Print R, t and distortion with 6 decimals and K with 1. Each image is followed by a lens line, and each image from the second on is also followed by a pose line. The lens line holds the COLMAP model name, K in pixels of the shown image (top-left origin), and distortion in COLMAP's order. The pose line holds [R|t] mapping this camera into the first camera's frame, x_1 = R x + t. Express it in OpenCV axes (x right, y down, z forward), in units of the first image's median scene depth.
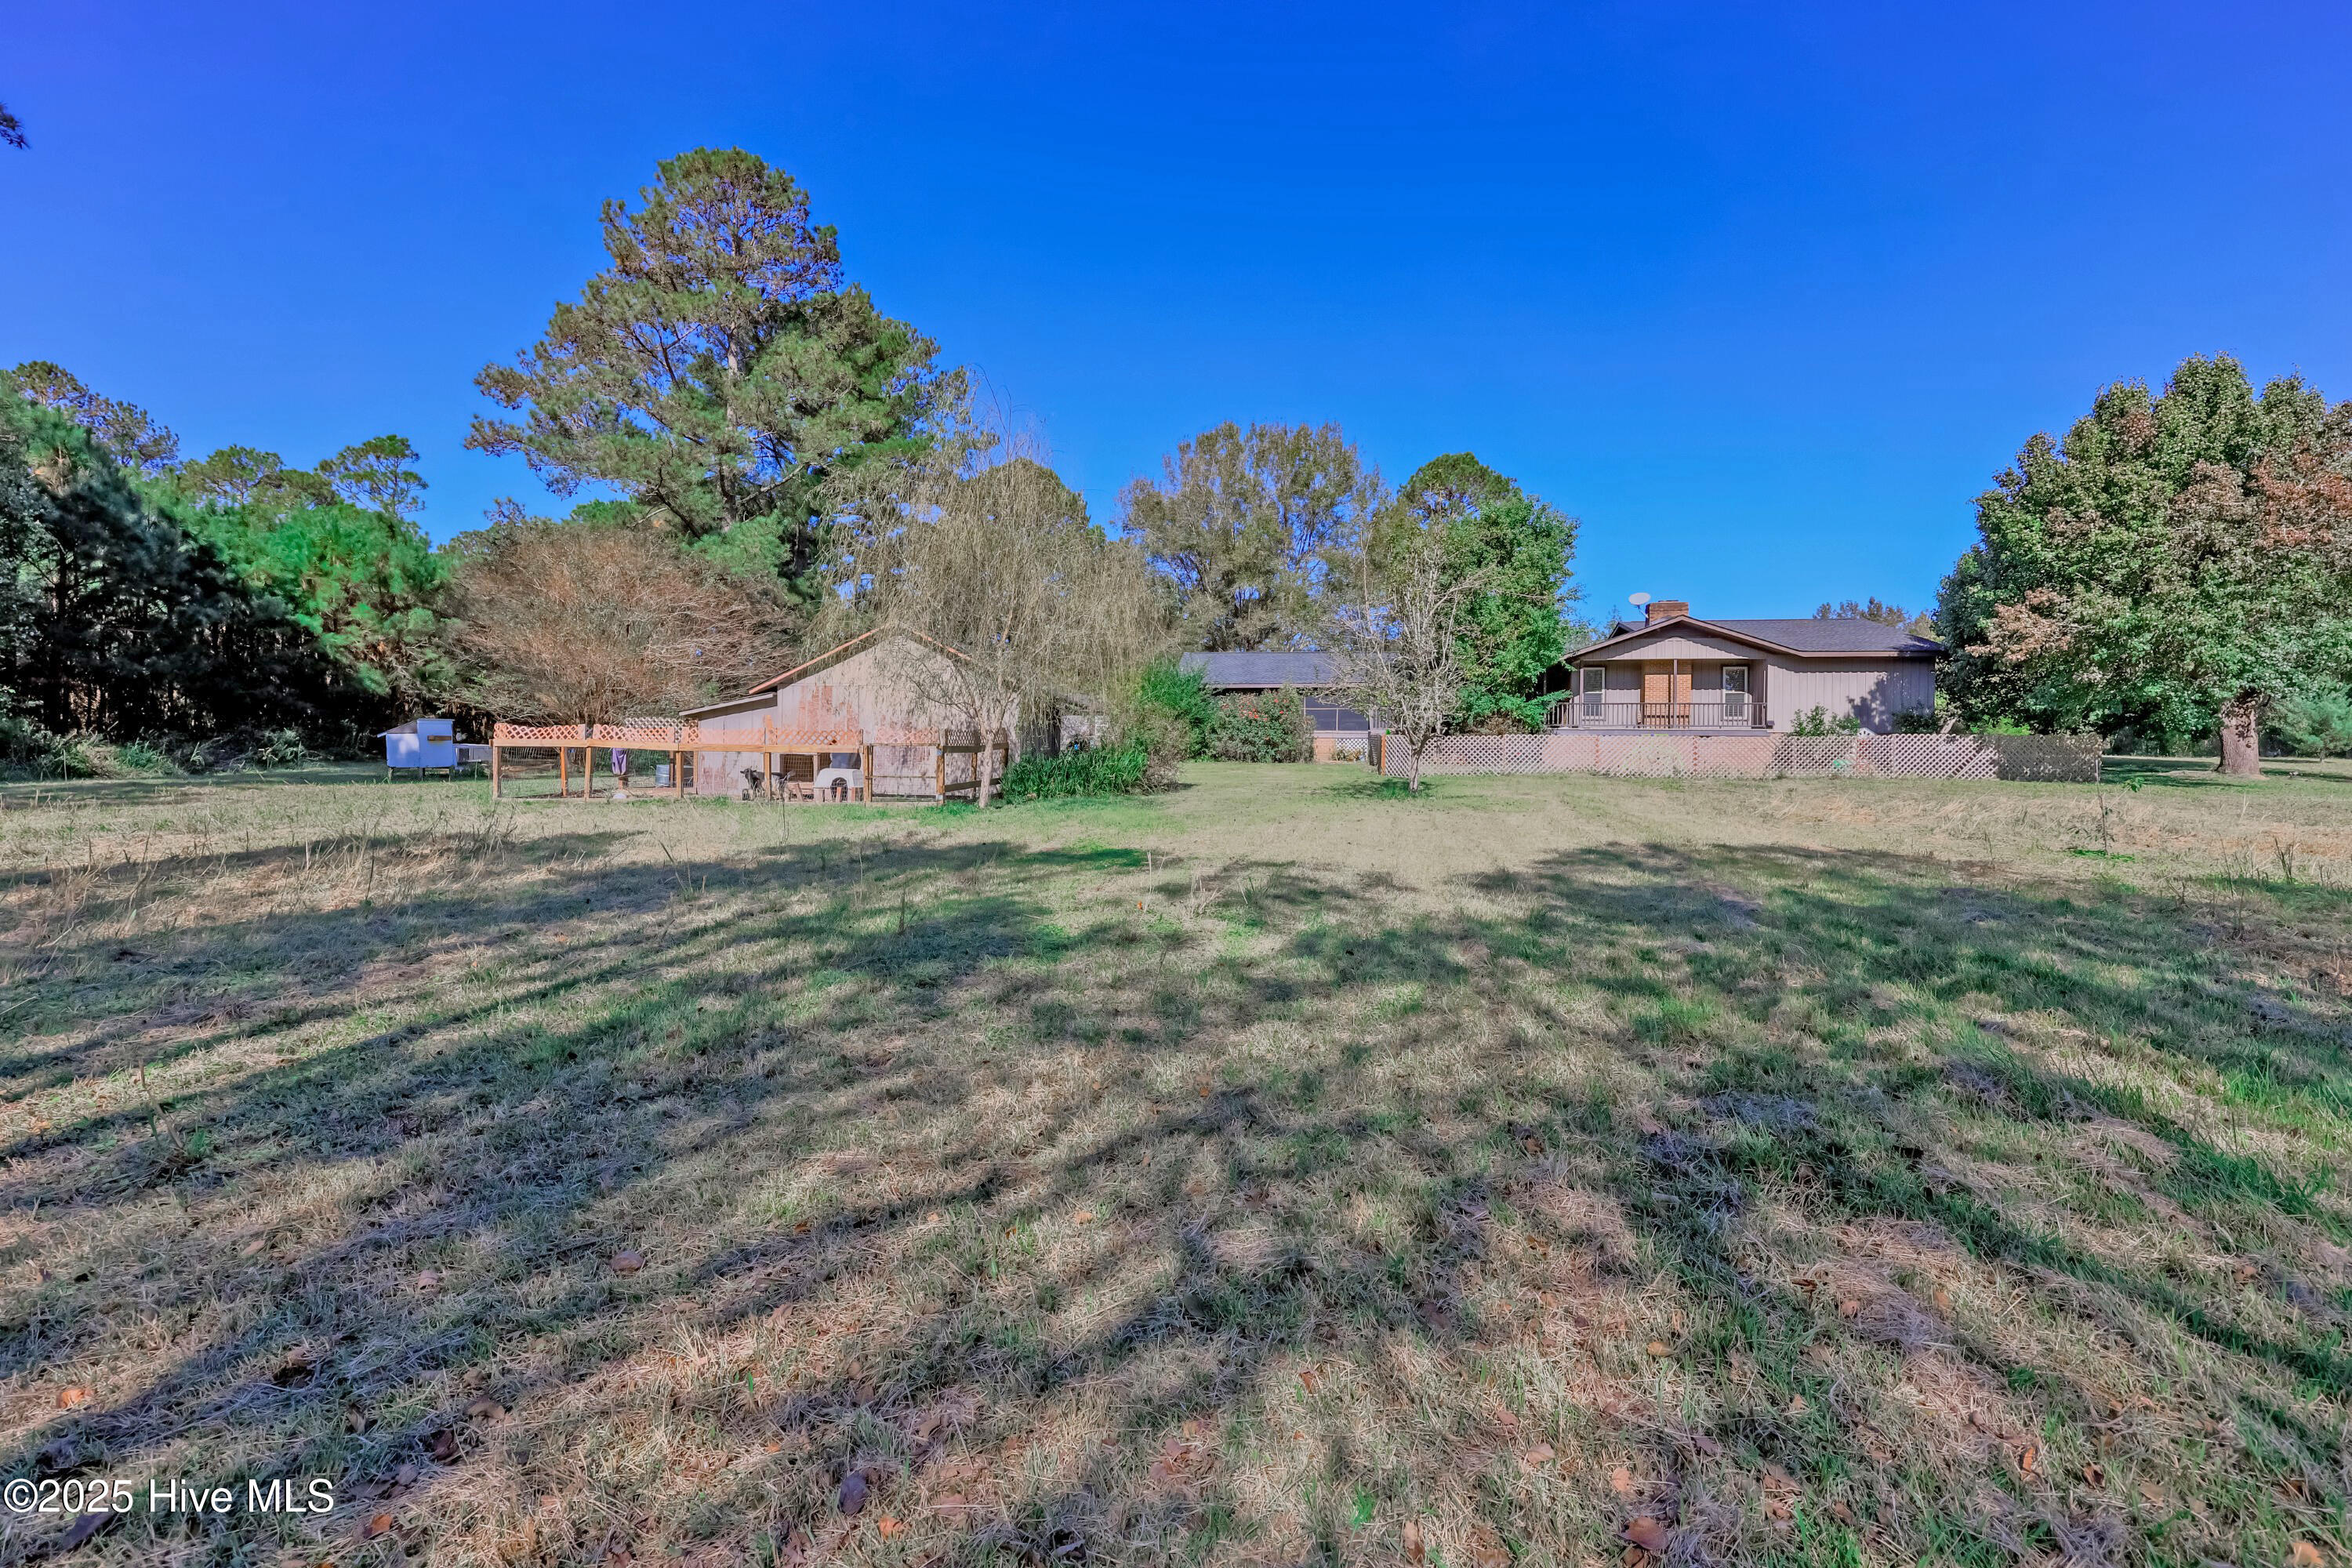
lens RADIAL K [[971.5, 0, 1177.1], [0, 971.5, 760.2], [0, 0, 1]] dist [0.055473, -0.006183]
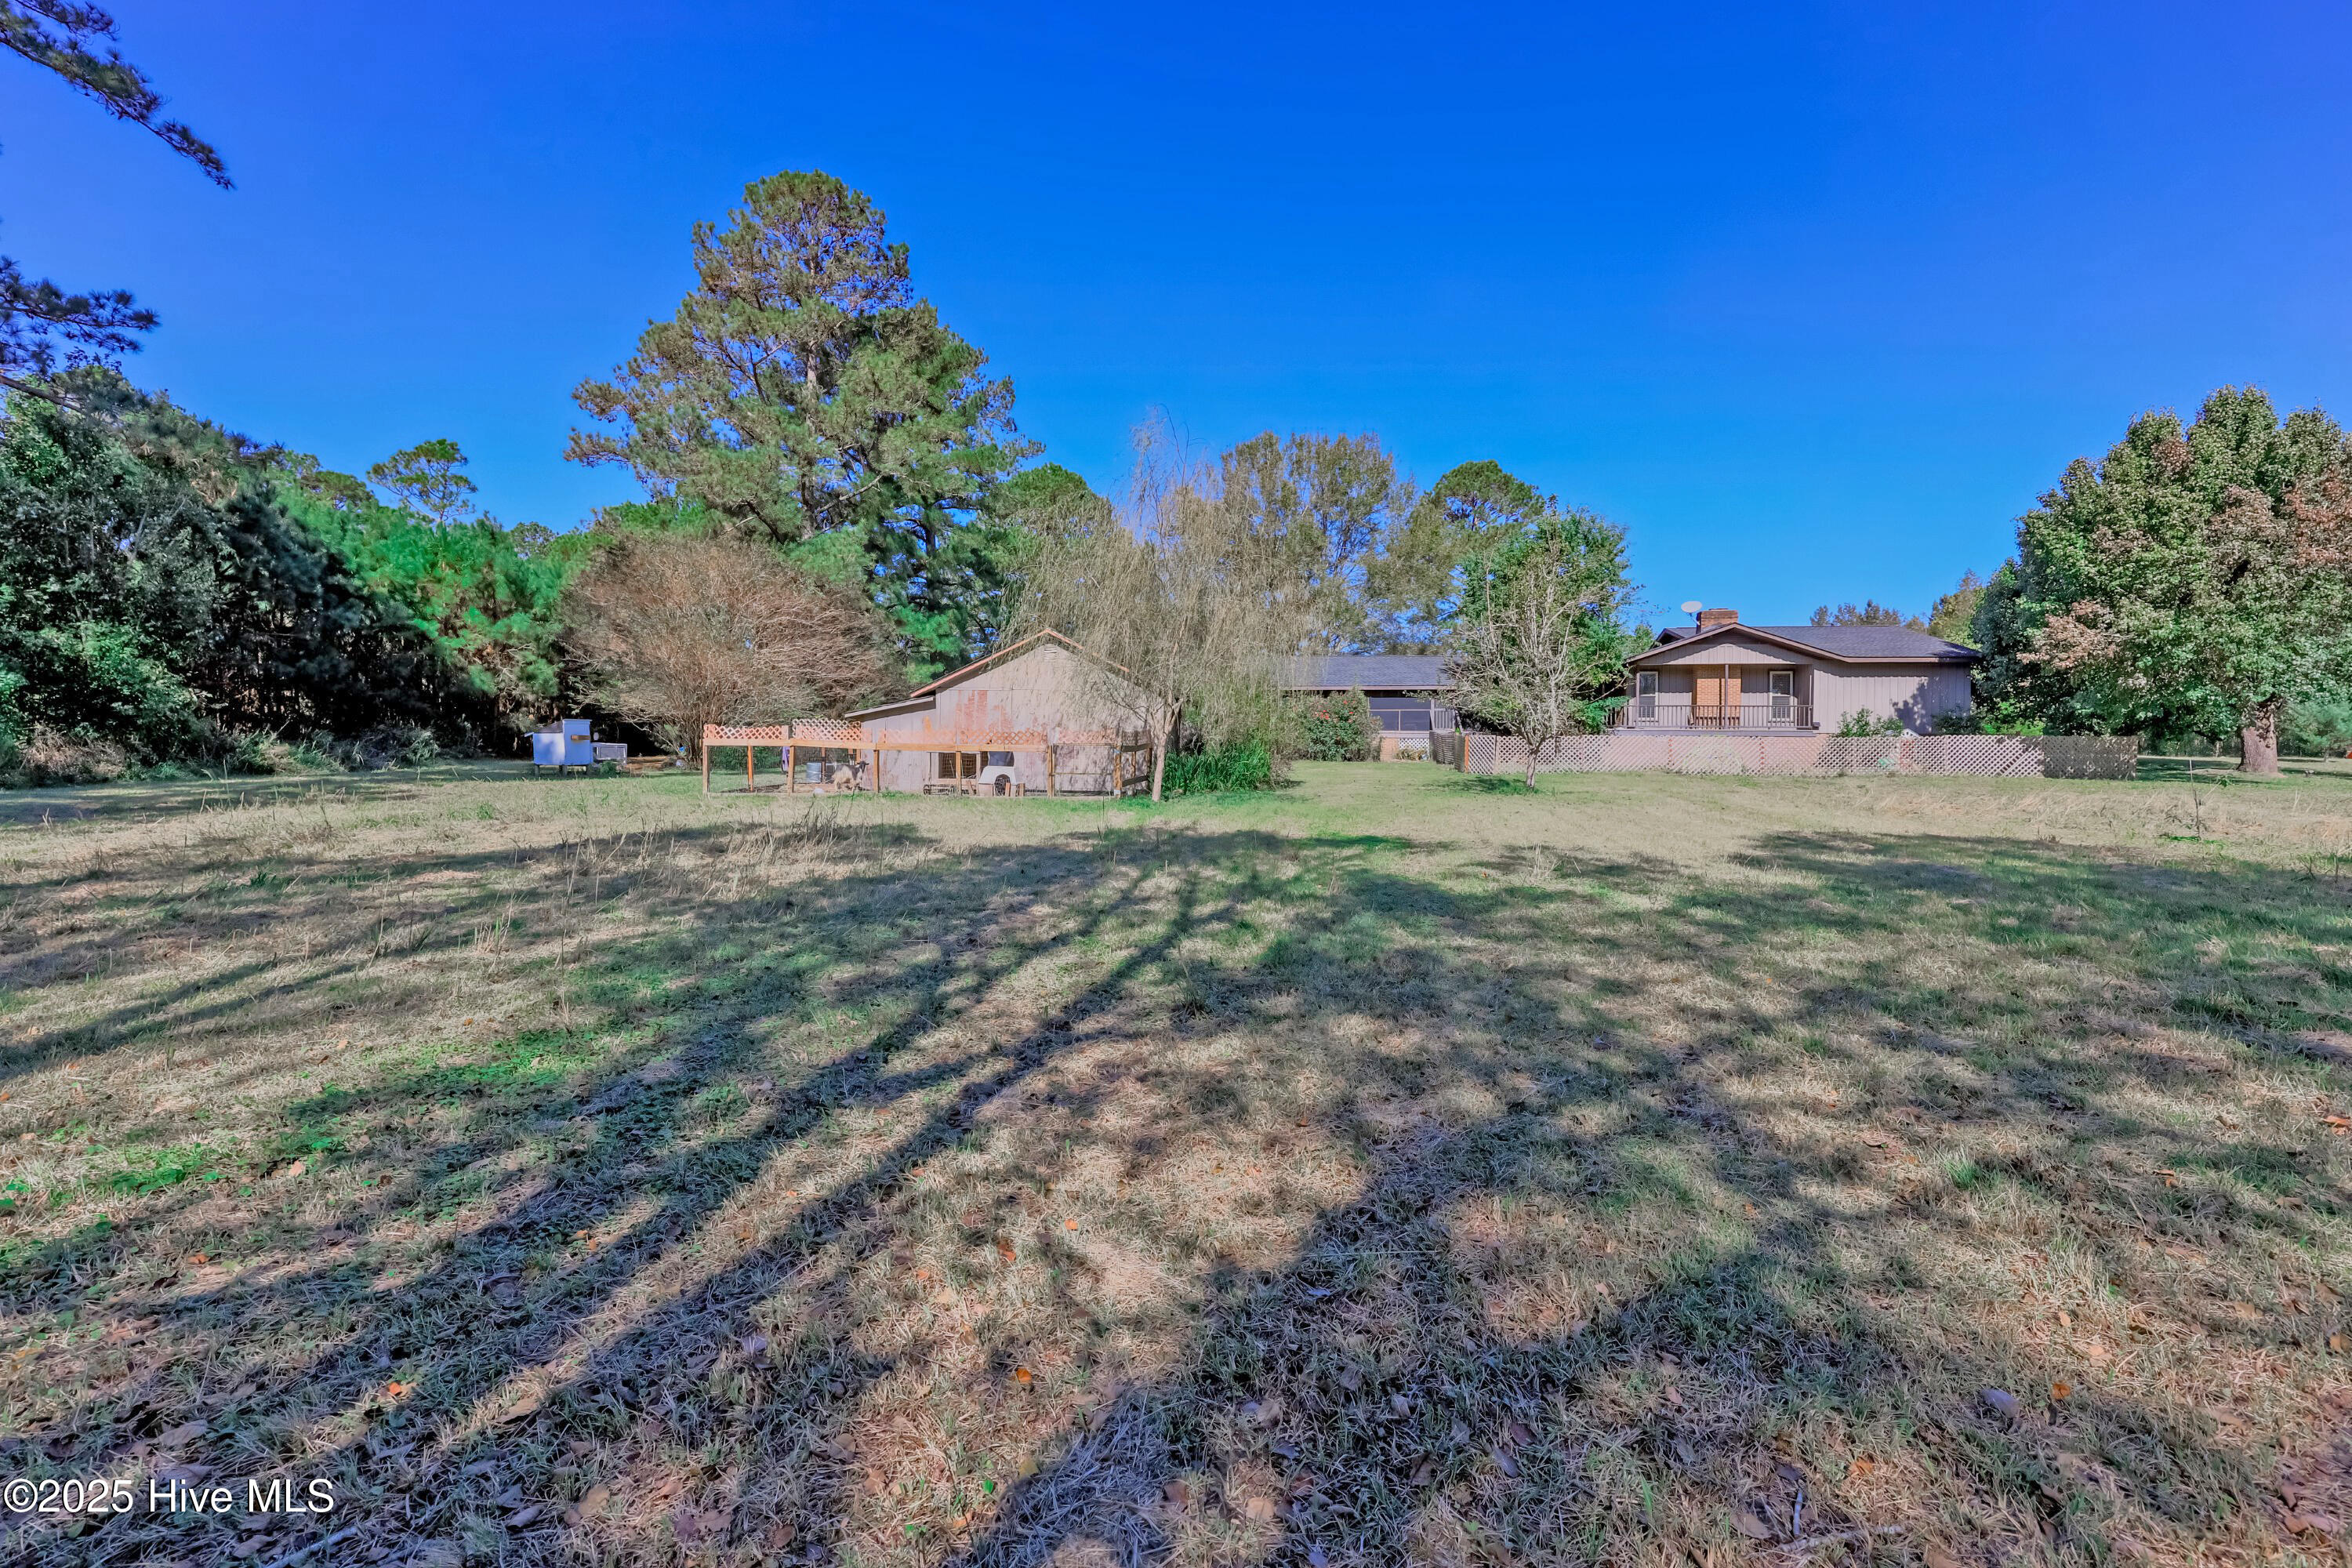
lens RADIAL K [[971.5, 0, 1177.1], [0, 971.5, 760.2], [0, 0, 1]] dist [0.055473, -0.006183]
pose [[0.999871, 0.000659, 0.016049, -0.107249], [-0.000673, 0.999999, 0.000812, 0.000551], [-0.016048, -0.000823, 0.999871, -0.056690]]
